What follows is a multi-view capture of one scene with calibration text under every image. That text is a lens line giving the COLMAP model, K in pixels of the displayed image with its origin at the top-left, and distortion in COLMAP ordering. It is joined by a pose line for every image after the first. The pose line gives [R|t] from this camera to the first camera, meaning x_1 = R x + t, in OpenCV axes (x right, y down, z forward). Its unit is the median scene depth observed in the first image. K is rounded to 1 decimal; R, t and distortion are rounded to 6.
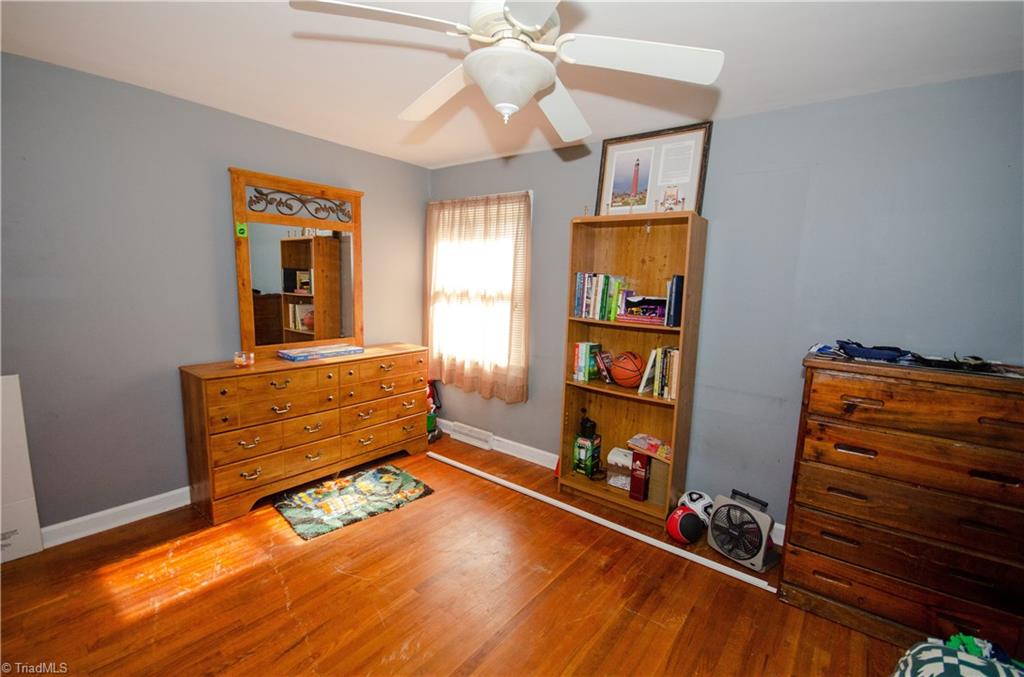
lens RADIAL K [[450.1, 0, 512.6], [0, 450.1, 346.6], [0, 0, 1]] dist [-0.004293, -0.003104]
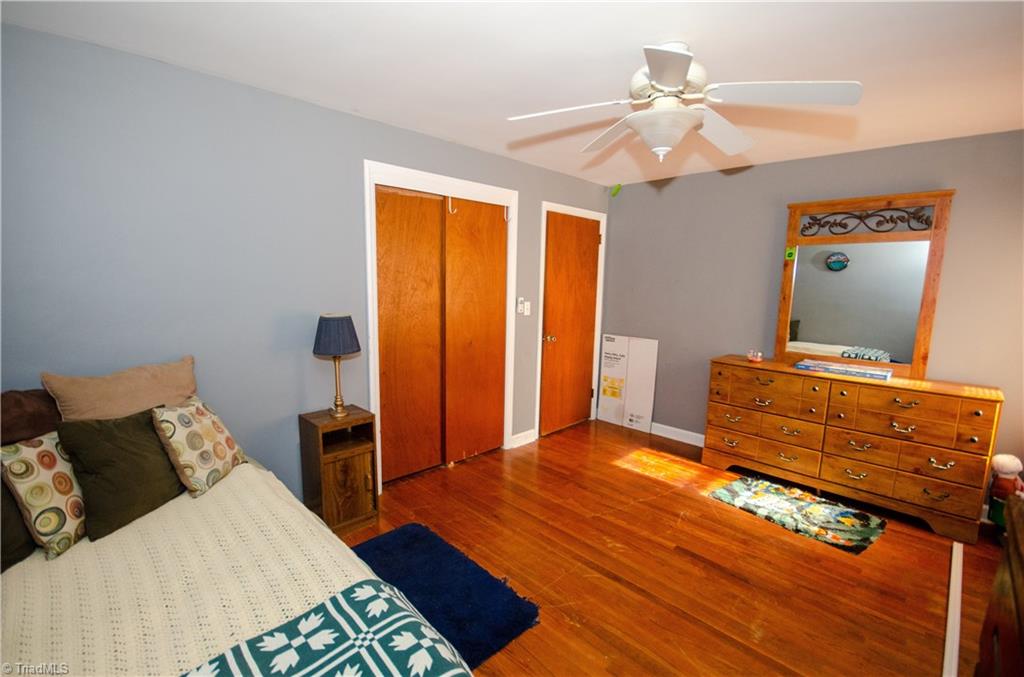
lens RADIAL K [[450.1, 0, 512.6], [0, 450.1, 346.6], [0, 0, 1]] dist [-0.004293, -0.003104]
pose [[-0.122584, 0.111480, -0.986177, 0.687013], [-0.169985, 0.976629, 0.131530, -0.046278], [0.977793, 0.183758, -0.100769, 0.424865]]
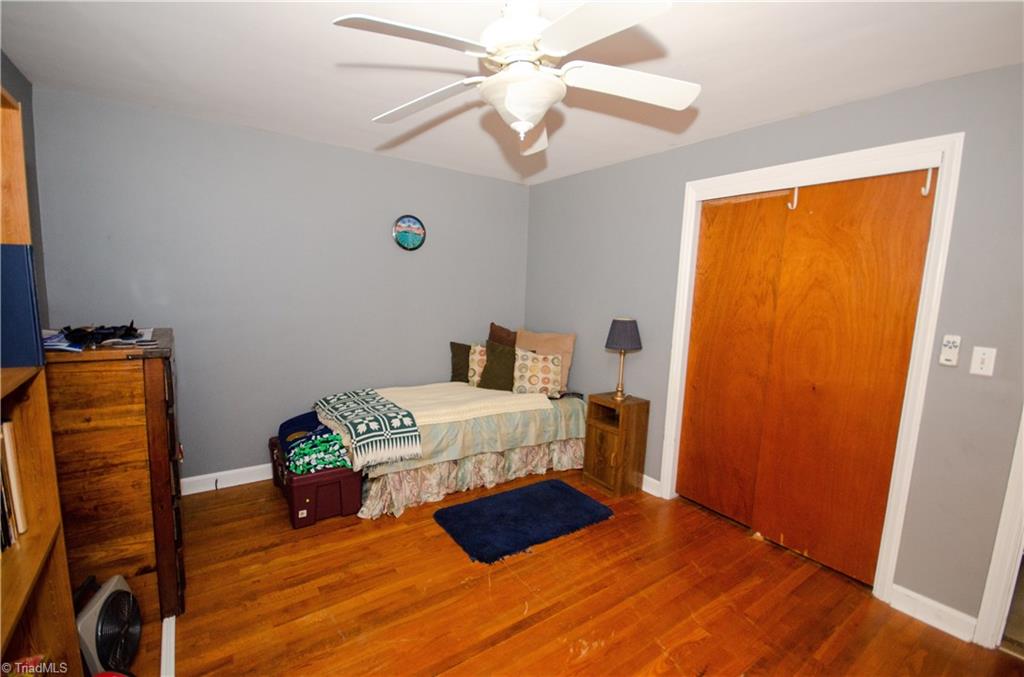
lens RADIAL K [[450.1, 0, 512.6], [0, 450.1, 346.6], [0, 0, 1]] dist [-0.004293, -0.003104]
pose [[-0.955274, -0.107333, 0.275555, -0.175406], [-0.026145, 0.958812, 0.282836, -0.171761], [-0.294563, 0.262982, -0.918734, 1.093540]]
